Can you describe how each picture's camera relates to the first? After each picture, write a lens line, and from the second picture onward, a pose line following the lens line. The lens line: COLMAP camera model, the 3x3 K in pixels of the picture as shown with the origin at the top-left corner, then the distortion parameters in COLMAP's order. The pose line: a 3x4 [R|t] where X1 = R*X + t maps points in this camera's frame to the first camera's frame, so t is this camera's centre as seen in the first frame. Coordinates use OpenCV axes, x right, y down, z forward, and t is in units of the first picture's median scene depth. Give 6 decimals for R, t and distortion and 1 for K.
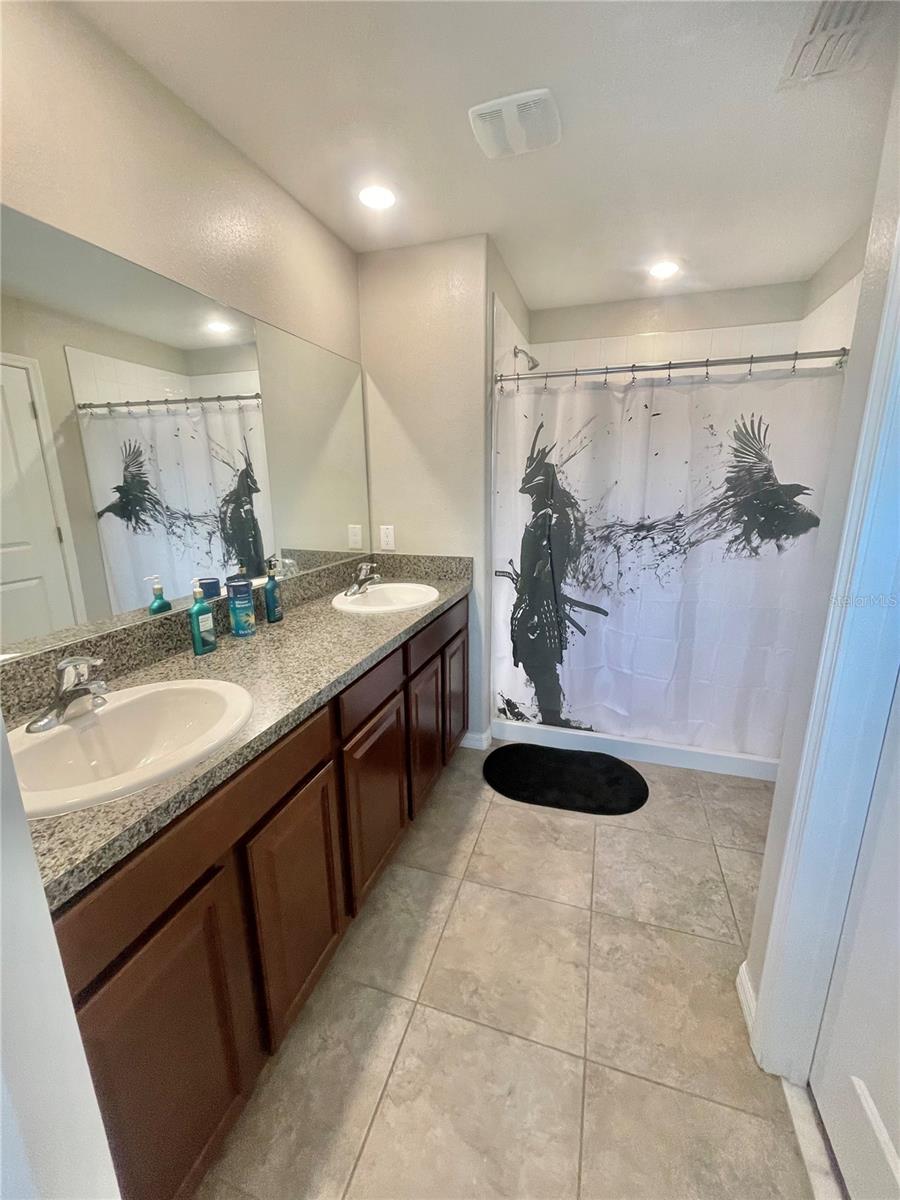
lens RADIAL K [[485.5, 0, 437.3], [0, 485.5, 651.4], [0, 0, 1]] dist [0.001888, -0.000294]
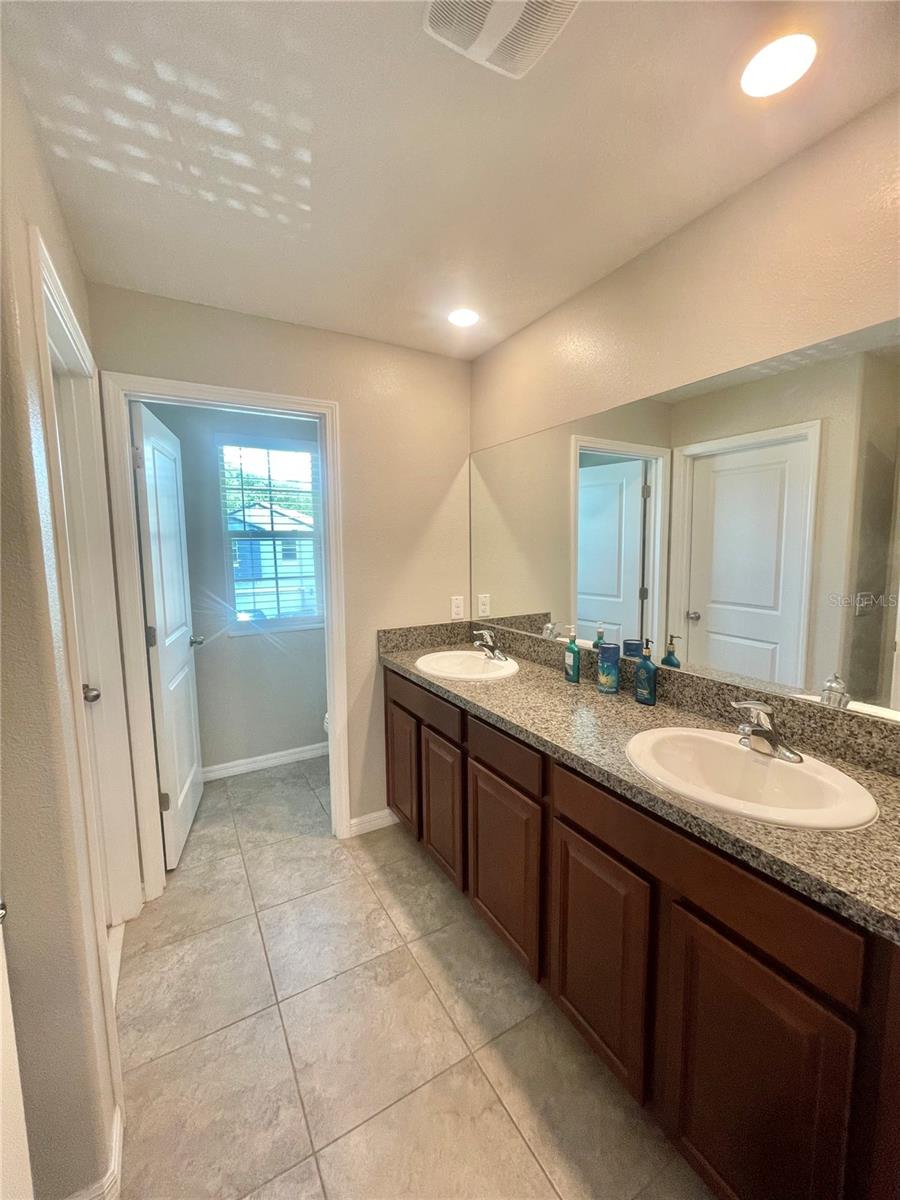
lens RADIAL K [[485.5, 0, 453.2], [0, 485.5, 597.2], [0, 0, 1]] dist [0.001888, -0.000294]
pose [[-0.657360, 0.108414, -0.745737, 0.677783], [-0.221306, 0.918188, 0.328564, -0.542991], [0.720348, 0.381021, -0.579588, 1.348433]]
